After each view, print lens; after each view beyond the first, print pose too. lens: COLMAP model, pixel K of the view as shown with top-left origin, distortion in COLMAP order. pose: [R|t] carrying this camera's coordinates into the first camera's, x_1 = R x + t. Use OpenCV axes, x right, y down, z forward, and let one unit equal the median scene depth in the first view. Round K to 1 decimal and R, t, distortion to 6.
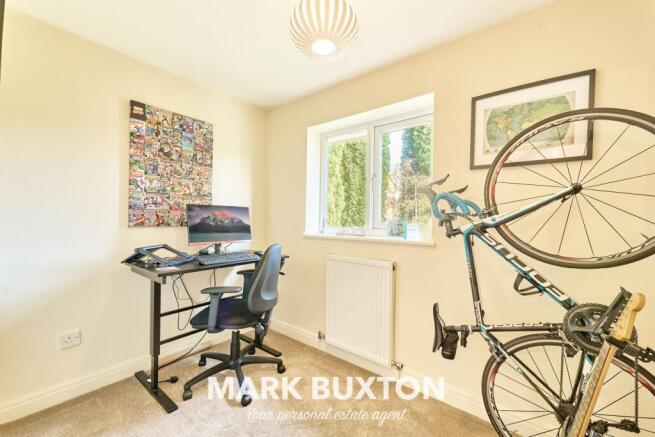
lens RADIAL K [[269.2, 0, 326.5], [0, 269.2, 220.2], [0, 0, 1]] dist [0.007624, 0.000033]
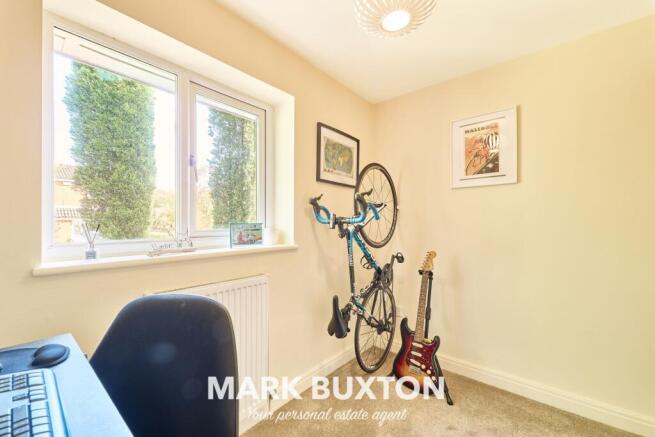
lens RADIAL K [[269.2, 0, 327.3], [0, 269.2, 219.7], [0, 0, 1]] dist [0.007624, 0.000033]
pose [[0.019062, -0.003477, 0.999812, -0.689123], [0.002486, 0.999991, 0.003431, -0.020144], [-0.999815, 0.002421, 0.019071, 0.968622]]
